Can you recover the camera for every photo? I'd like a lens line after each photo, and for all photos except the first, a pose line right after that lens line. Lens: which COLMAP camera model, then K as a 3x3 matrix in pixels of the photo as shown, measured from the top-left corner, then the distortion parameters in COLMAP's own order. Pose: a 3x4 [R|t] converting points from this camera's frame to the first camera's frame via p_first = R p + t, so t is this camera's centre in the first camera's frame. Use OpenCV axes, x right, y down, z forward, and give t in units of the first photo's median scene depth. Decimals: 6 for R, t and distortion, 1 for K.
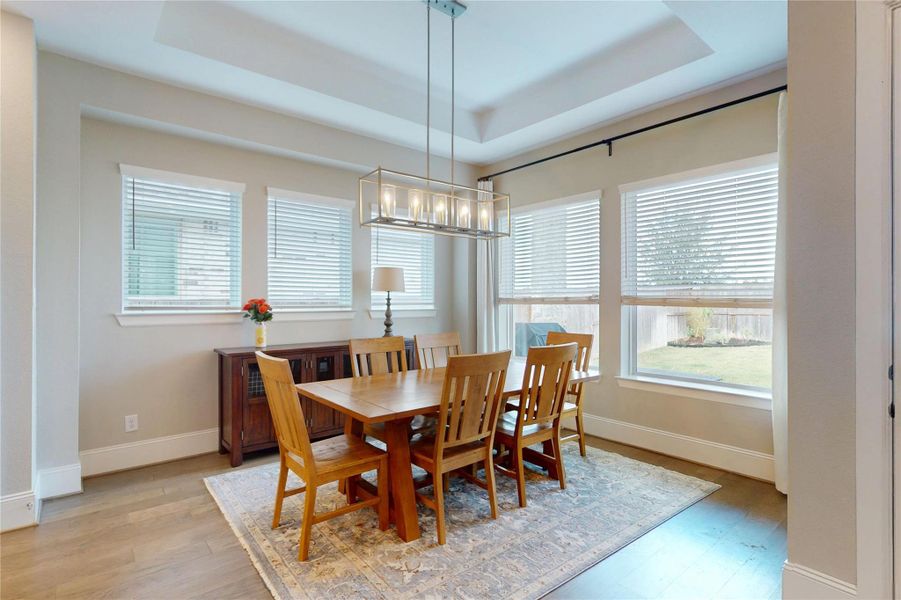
lens RADIAL K [[444.2, 0, 450.5], [0, 444.2, 300.0], [0, 0, 1]] dist [-0.000455, -0.000098]
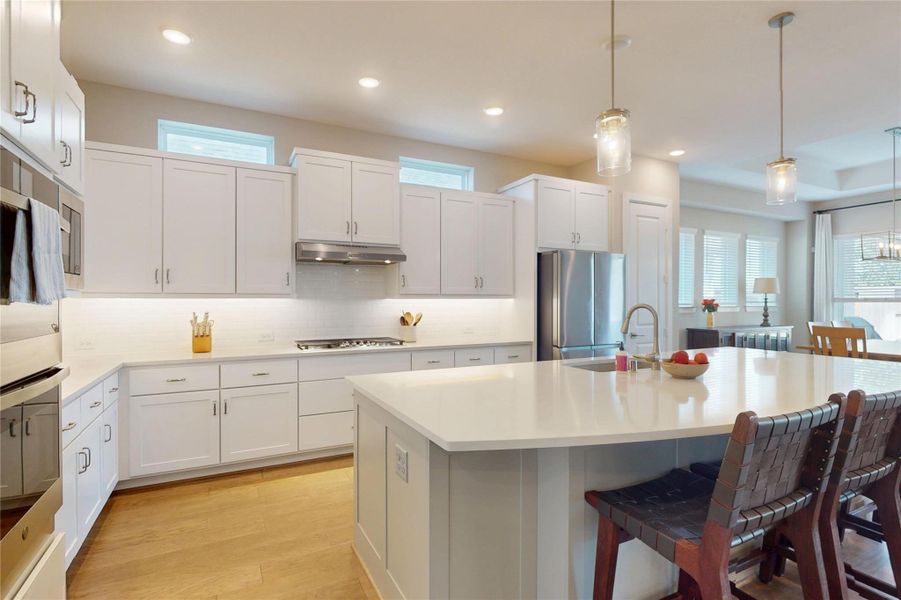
lens RADIAL K [[443.0, 0, 450.5], [0, 443.0, 300.0], [0, 0, 1]] dist [0.013550, 0.000219]
pose [[0.976669, 0.002532, -0.214737, -0.570865], [-0.001862, 0.999993, 0.003323, -0.000495], [0.214744, -0.002845, 0.976666, -0.464068]]
